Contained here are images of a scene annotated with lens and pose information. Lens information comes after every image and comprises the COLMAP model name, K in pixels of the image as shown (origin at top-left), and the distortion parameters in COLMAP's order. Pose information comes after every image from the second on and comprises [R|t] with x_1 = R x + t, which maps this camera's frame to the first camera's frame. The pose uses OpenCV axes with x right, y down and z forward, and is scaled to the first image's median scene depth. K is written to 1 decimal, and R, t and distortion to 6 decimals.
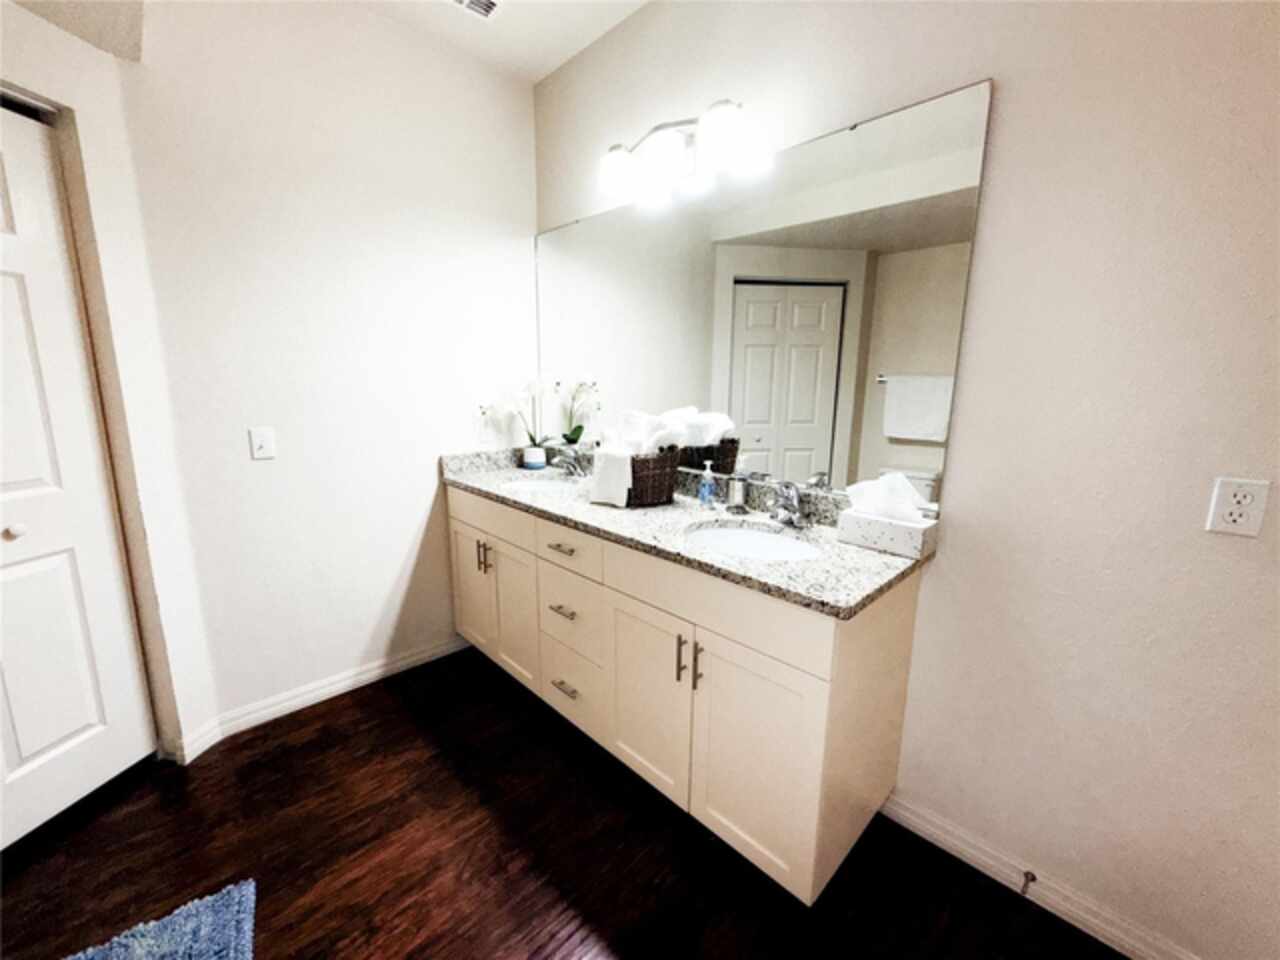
lens RADIAL K [[512.2, 0, 638.0], [0, 512.2, 477.7], [0, 0, 1]] dist [0.000491, 0.000425]
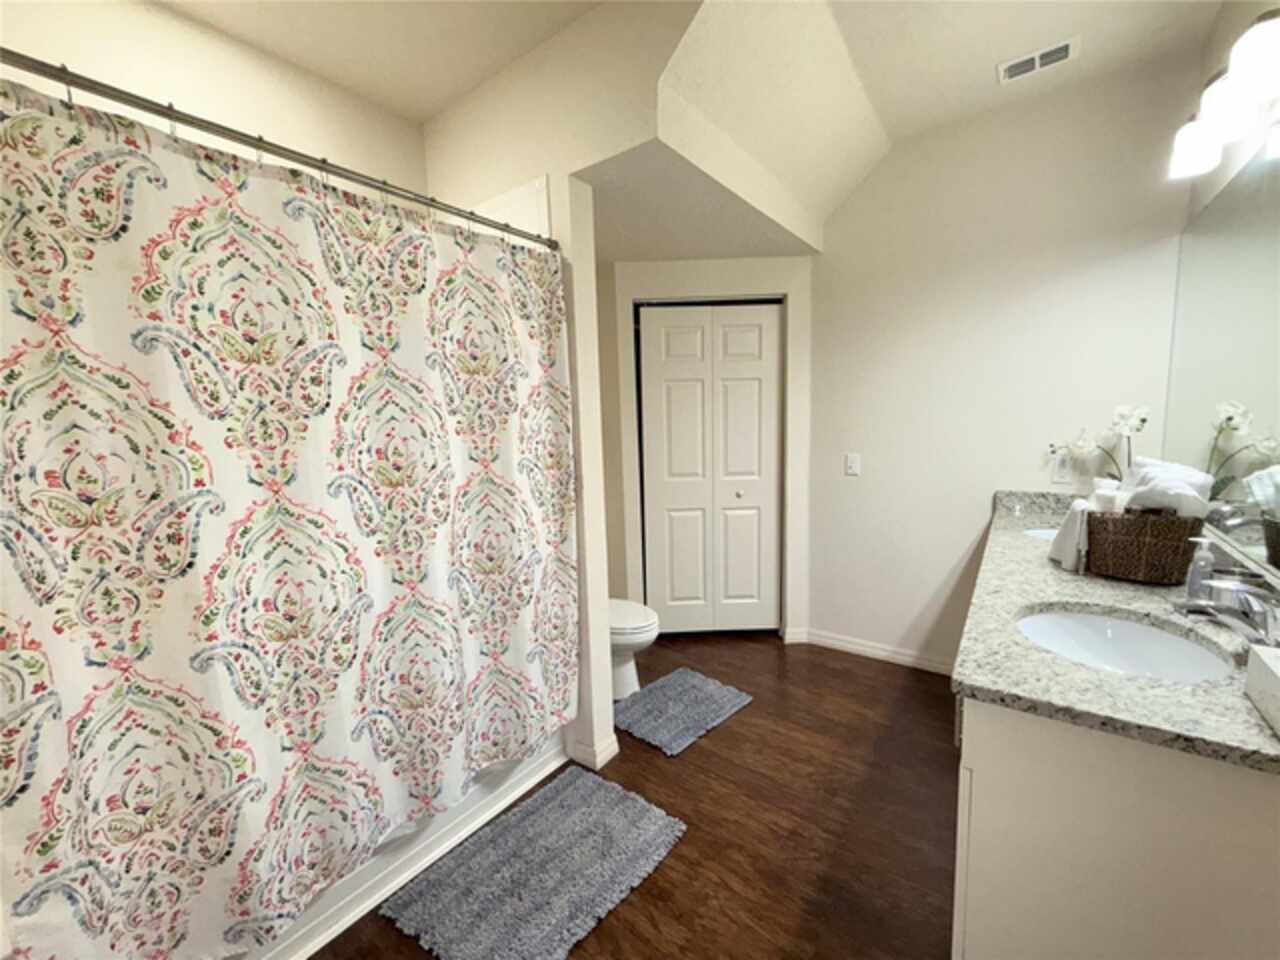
lens RADIAL K [[512.2, 0, 638.0], [0, 512.2, 477.7], [0, 0, 1]] dist [0.000491, 0.000425]
pose [[0.157755, 0.099066, -0.982496, 0.678658], [-0.149618, 0.985866, 0.075382, -0.049605], [0.976078, 0.135108, 0.170347, 0.140751]]
